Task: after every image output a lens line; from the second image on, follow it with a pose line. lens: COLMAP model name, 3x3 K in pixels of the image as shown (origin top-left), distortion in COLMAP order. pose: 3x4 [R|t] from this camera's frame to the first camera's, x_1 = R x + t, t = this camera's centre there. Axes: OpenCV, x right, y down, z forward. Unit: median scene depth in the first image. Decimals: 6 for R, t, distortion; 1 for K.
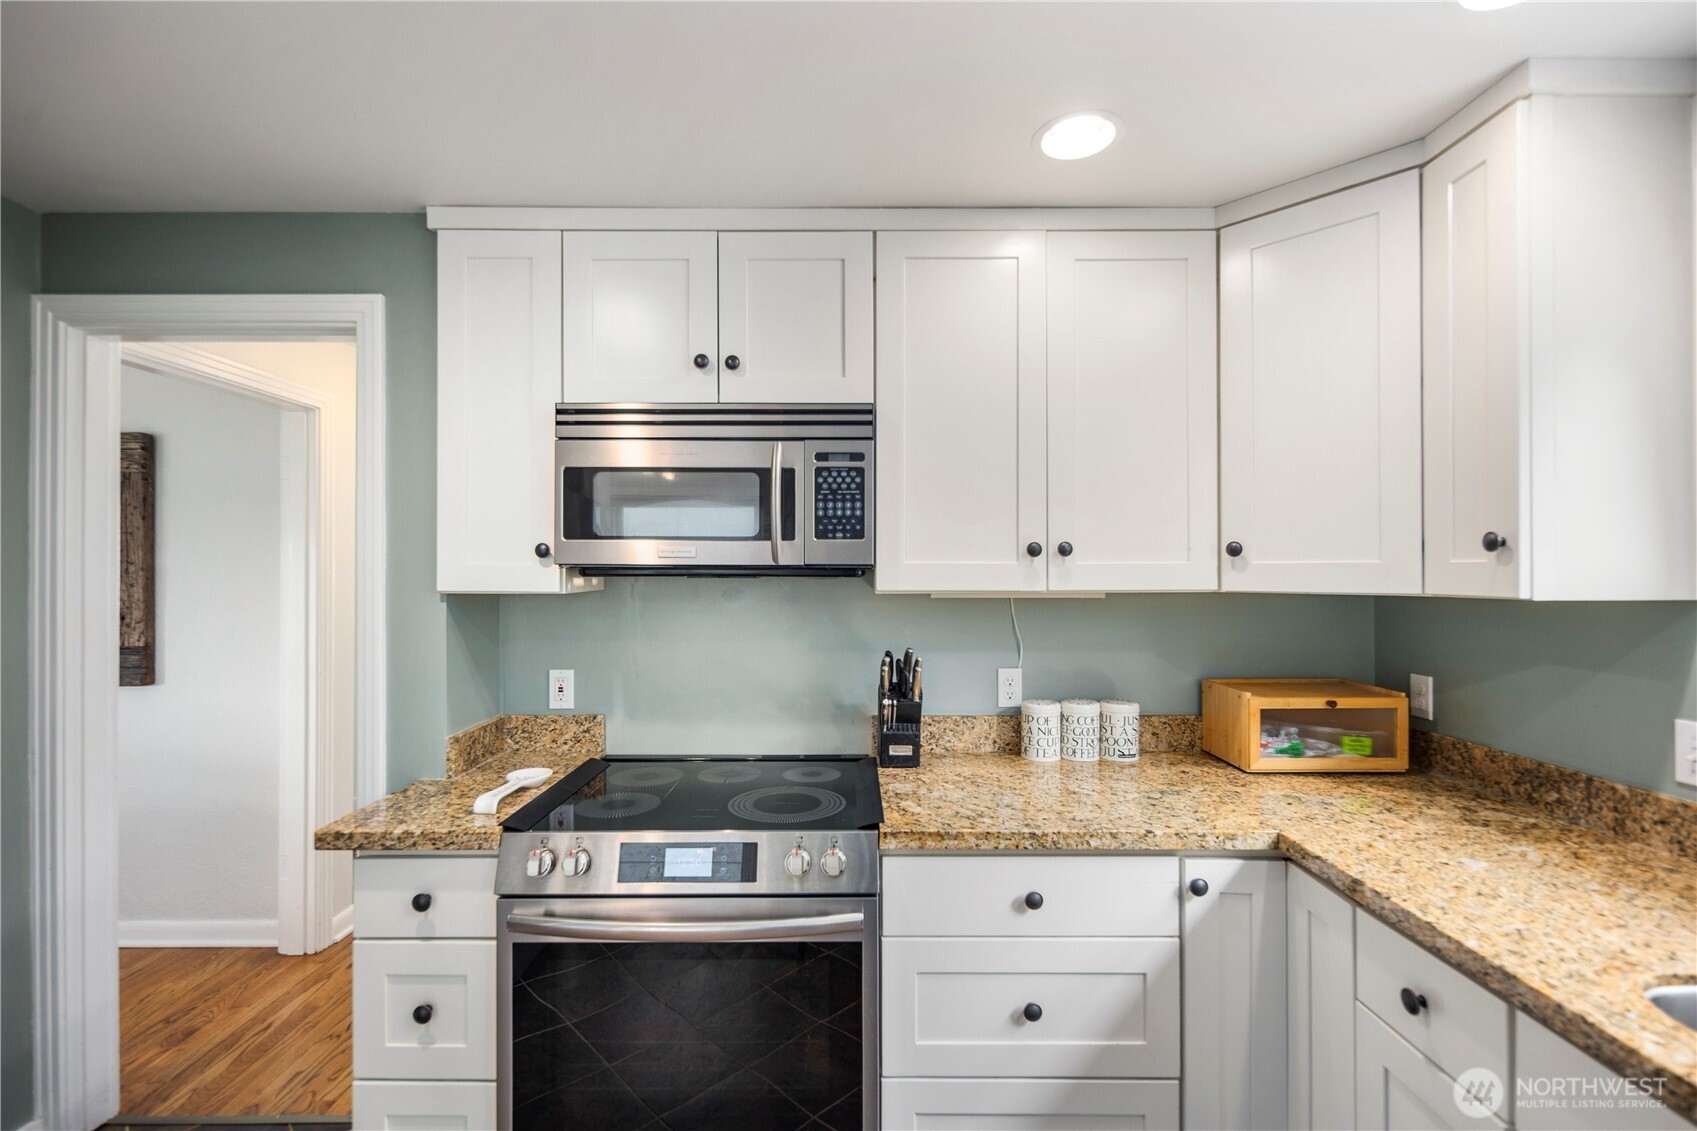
lens RADIAL K [[743.1, 0, 848.7], [0, 743.1, 567.8], [0, 0, 1]] dist [0.005364, -0.001373]
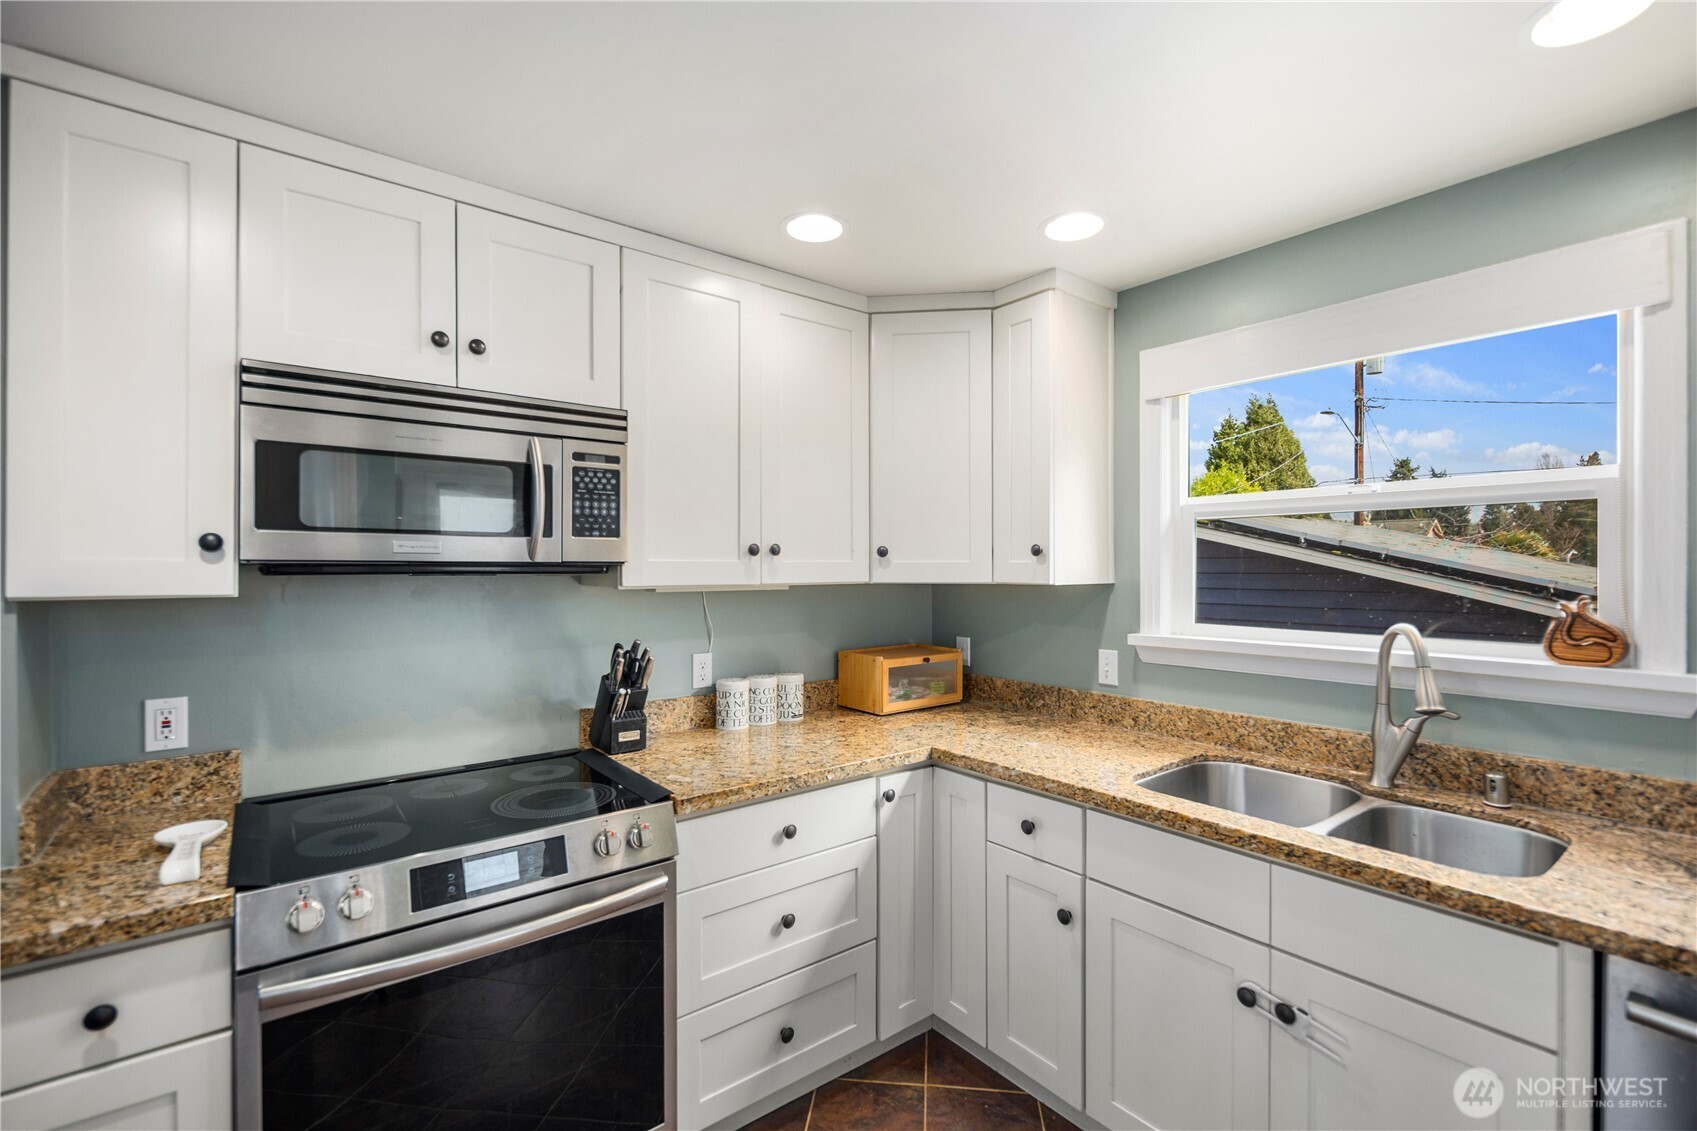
lens RADIAL K [[743.1, 0, 845.7], [0, 743.1, 566.7], [0, 0, 1]] dist [0.005364, -0.001373]
pose [[0.785975, -0.000149, 0.618259, -0.380383], [-0.002910, 0.999988, 0.003941, -0.002789], [-0.618252, -0.004897, 0.785965, -0.031787]]
